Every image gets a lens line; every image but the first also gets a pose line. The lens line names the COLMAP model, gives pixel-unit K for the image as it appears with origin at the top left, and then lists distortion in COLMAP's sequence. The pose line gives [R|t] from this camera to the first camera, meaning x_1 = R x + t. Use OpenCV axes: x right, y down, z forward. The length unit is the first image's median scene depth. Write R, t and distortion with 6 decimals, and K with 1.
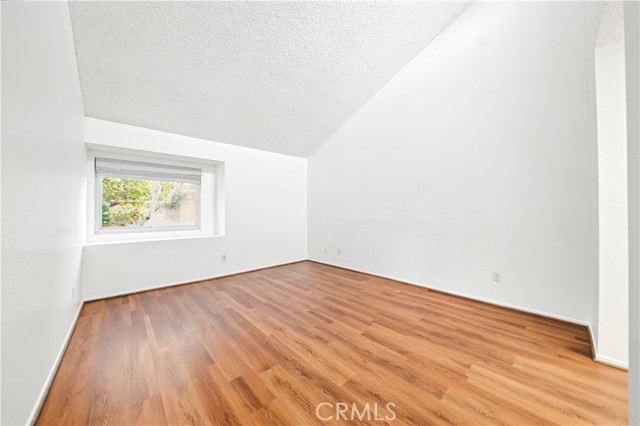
lens RADIAL K [[222.1, 0, 319.3], [0, 222.1, 212.6], [0, 0, 1]] dist [-0.015414, -0.000120]
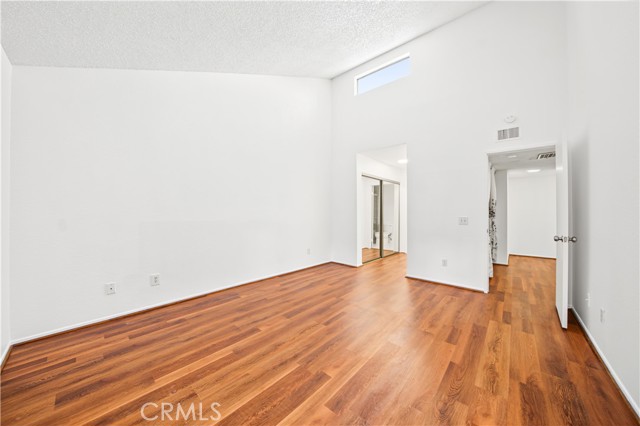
lens RADIAL K [[222.1, 0, 318.9], [0, 222.1, 213.6], [0, 0, 1]] dist [-0.015414, -0.000120]
pose [[-0.107569, -0.001731, 0.994196, -0.827257], [-0.001191, 0.999998, 0.001612, -0.002454], [-0.994197, -0.001011, -0.107571, 0.998654]]
